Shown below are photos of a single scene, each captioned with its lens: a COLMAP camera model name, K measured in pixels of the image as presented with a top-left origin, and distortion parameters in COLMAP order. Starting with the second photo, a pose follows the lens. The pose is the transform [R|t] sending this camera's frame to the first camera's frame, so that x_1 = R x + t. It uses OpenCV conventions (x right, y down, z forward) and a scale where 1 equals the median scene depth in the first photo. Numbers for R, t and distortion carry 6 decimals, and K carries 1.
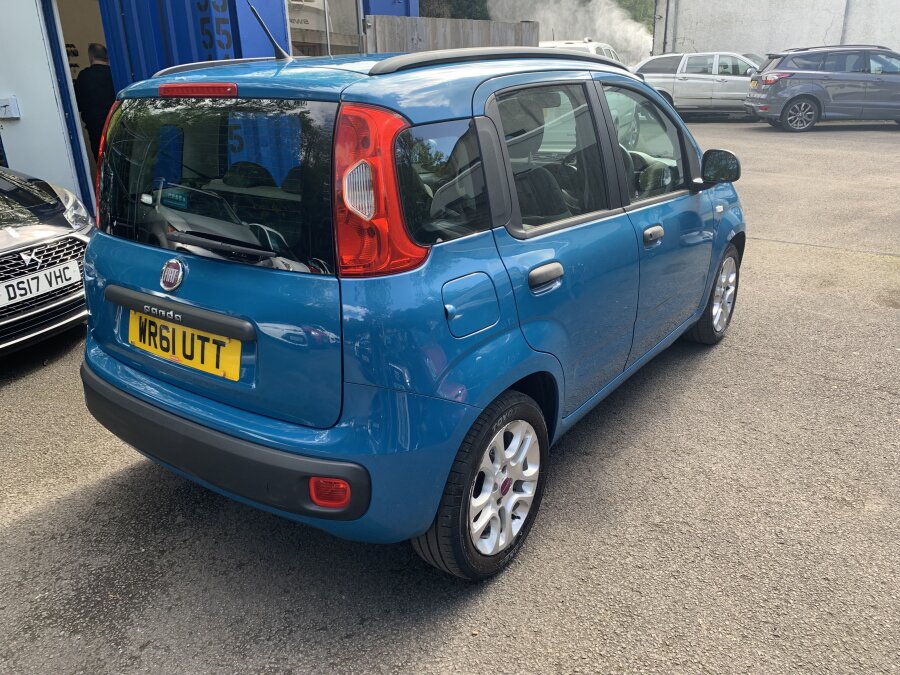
lens RADIAL K [[697.9, 0, 460.3], [0, 697.9, 342.5], [0, 0, 1]] dist [0.006223, 0.002766]
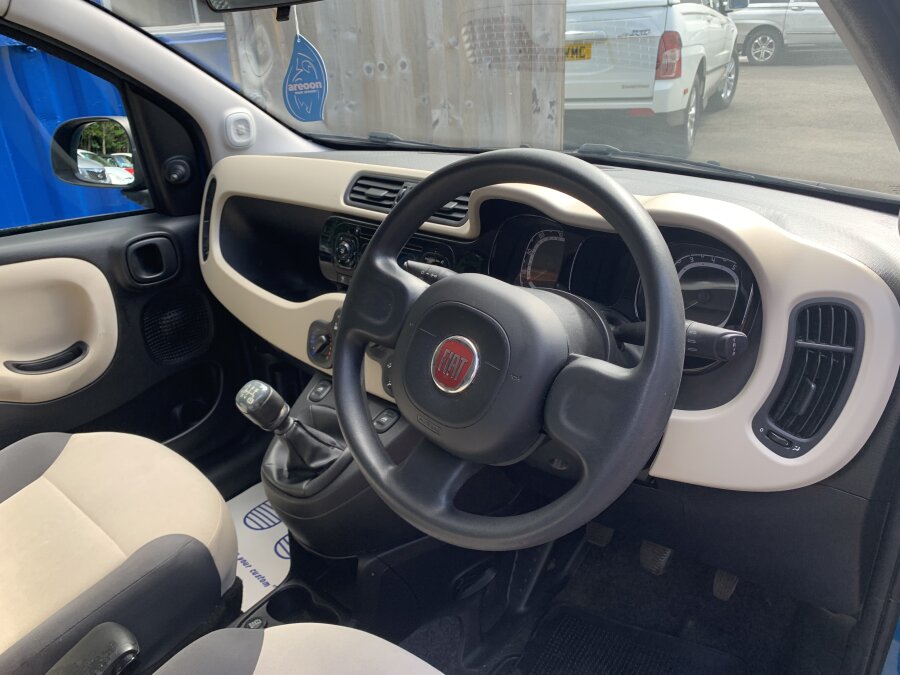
lens RADIAL K [[697.9, 0, 460.3], [0, 697.9, 342.5], [0, 0, 1]] dist [0.006223, 0.002766]
pose [[0.992740, 0.016385, -0.119159, 0.122706], [-0.008970, 0.998005, 0.062500, -0.141521], [0.119946, -0.060977, 0.990906, 0.460748]]
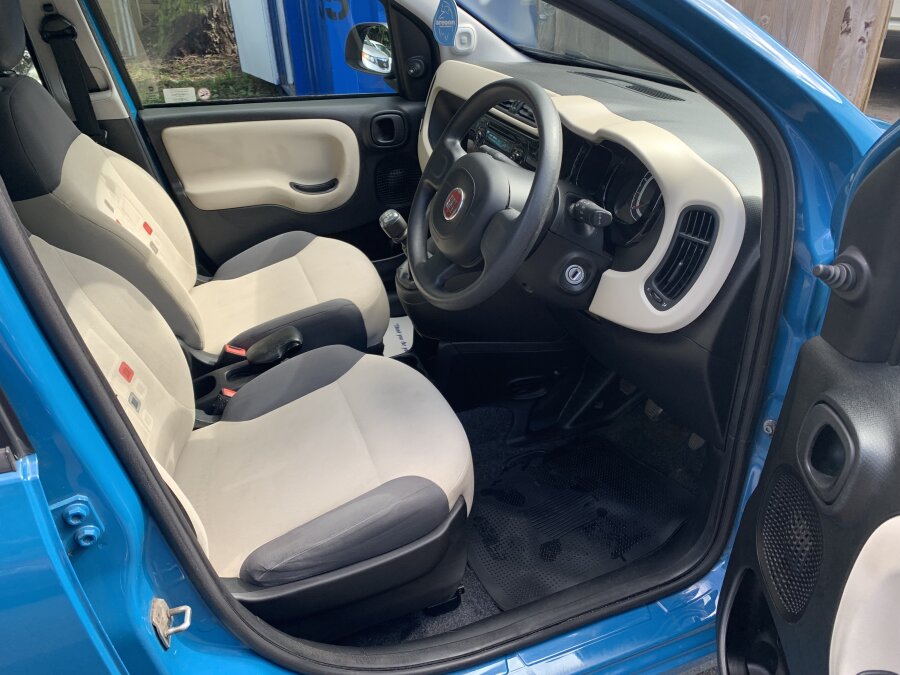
lens RADIAL K [[697.9, 0, 460.3], [0, 697.9, 342.5], [0, 0, 1]] dist [0.006223, 0.002766]
pose [[0.830601, 0.270494, -0.486759, 0.215348], [-0.177549, 0.957119, 0.228908, -0.138679], [0.527804, -0.103708, 0.843011, 0.404374]]
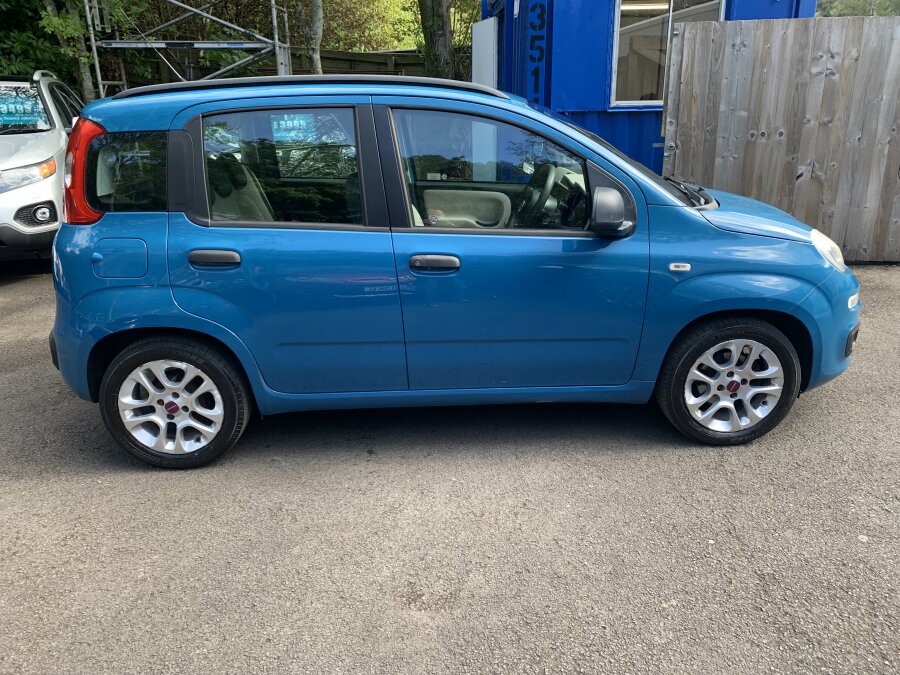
lens RADIAL K [[697.9, 0, 460.3], [0, 697.9, 342.5], [0, 0, 1]] dist [0.006223, 0.002766]
pose [[0.608519, 0.279615, -0.742644, 0.512042], [-0.276629, 0.951904, 0.131737, -0.090712], [0.743762, 0.125272, 0.656602, 0.194234]]
